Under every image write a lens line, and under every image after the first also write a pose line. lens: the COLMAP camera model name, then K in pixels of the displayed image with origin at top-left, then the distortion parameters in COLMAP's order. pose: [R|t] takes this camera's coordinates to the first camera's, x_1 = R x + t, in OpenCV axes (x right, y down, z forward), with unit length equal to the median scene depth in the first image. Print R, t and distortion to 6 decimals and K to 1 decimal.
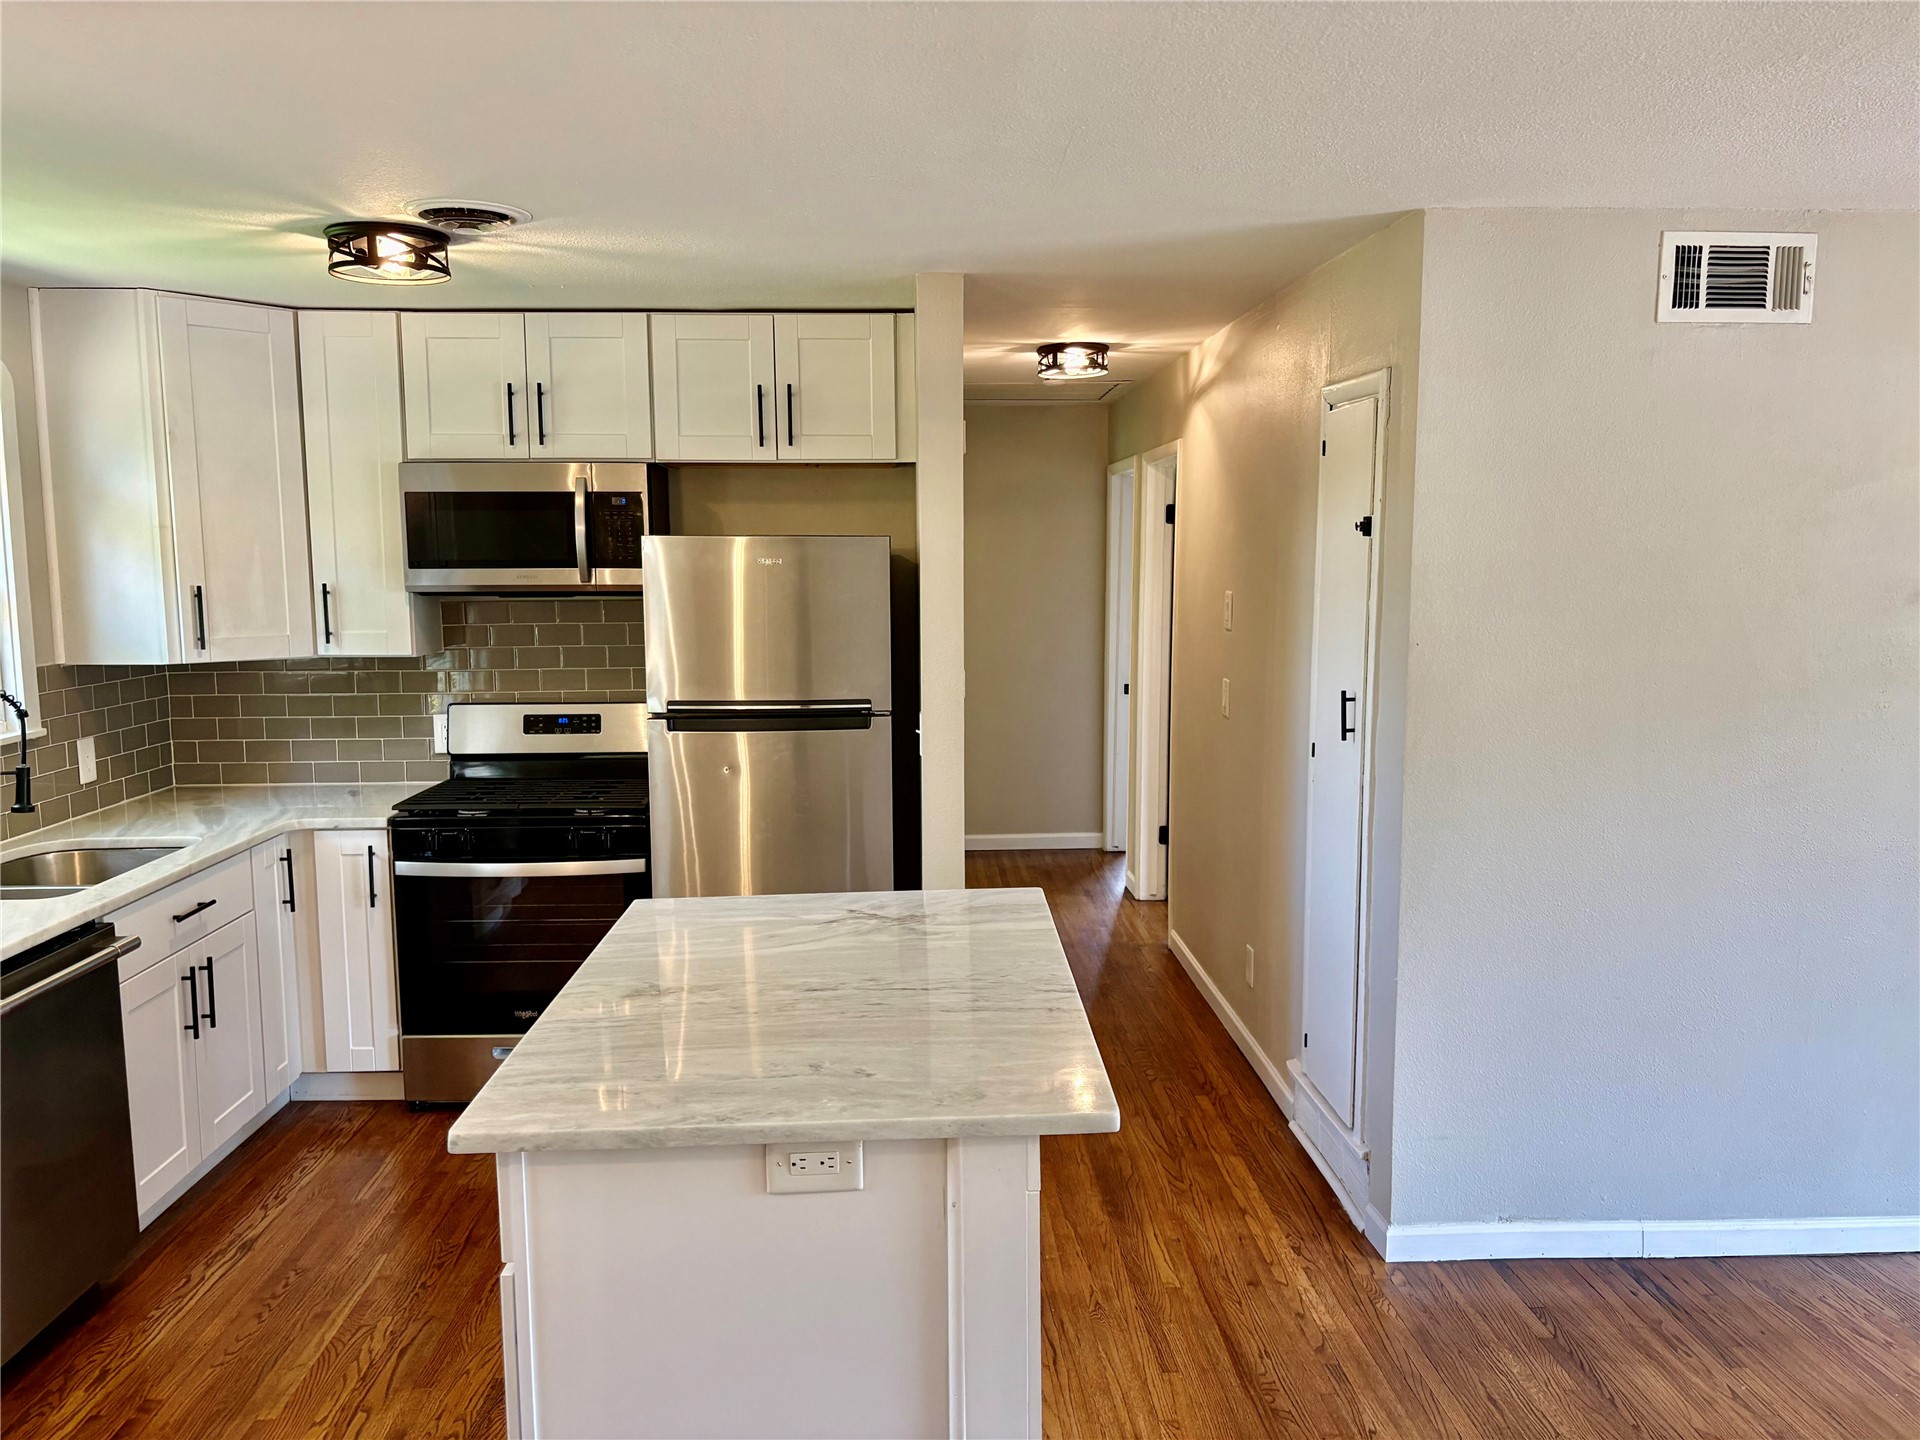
lens RADIAL K [[1452.1, 0, 963.3], [0, 1452.1, 729.9], [0, 0, 1]] dist [0.071785, -0.072690]
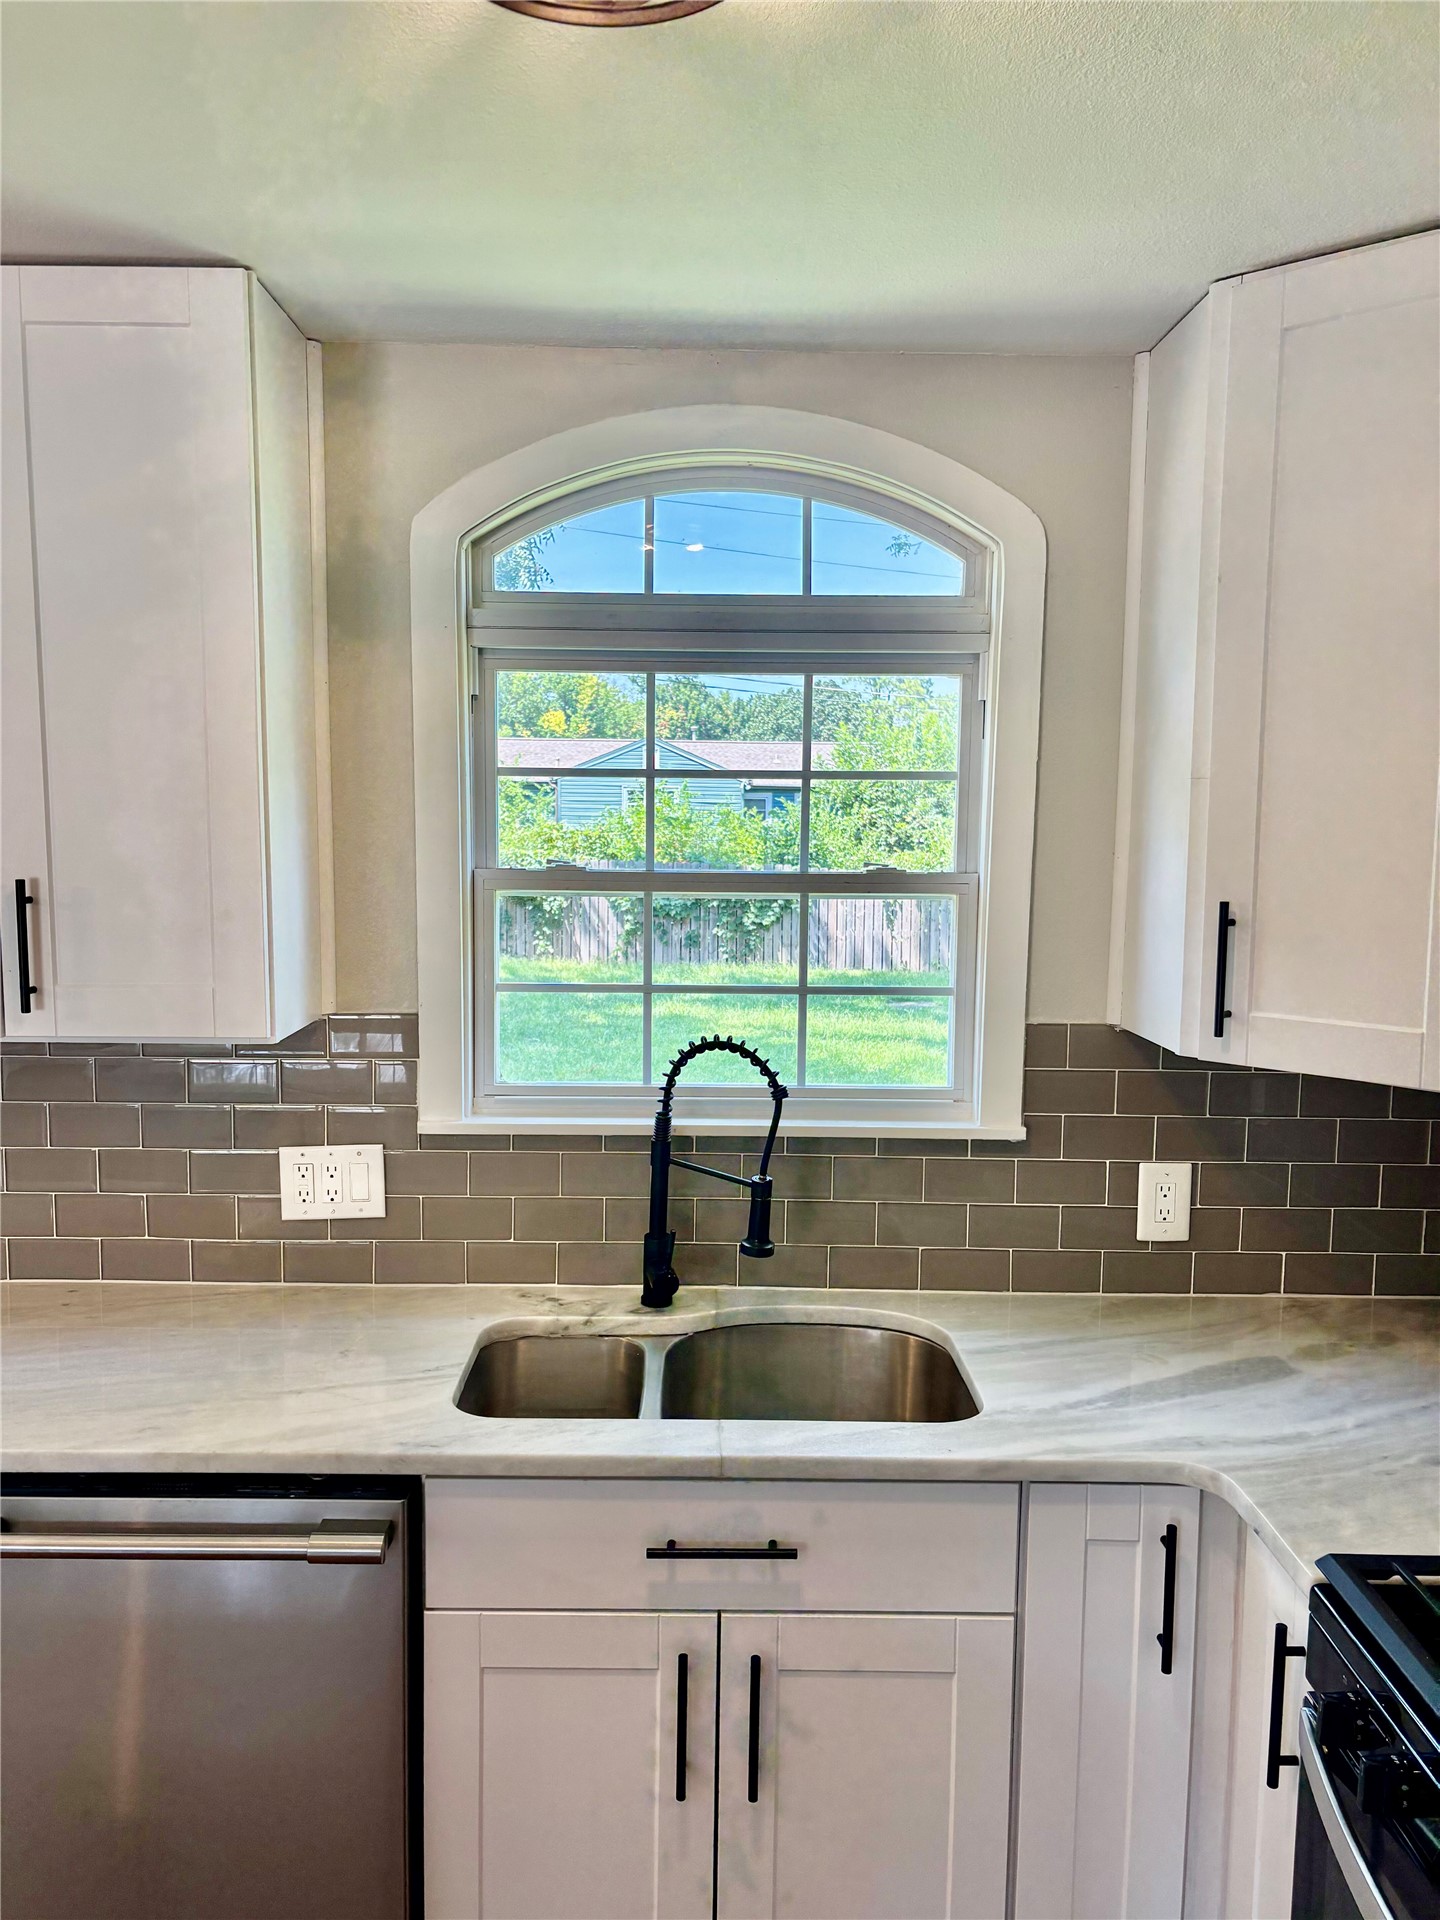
lens RADIAL K [[1452.1, 0, 720.0], [0, 1452.1, 960.0], [0, 0, 1]] dist [0.071785, -0.072690]
pose [[-0.038923, 0.097358, -0.994488, -0.047297], [-0.135259, 0.985569, 0.101779, -0.103712], [0.990046, 0.138475, -0.025193, 0.843674]]
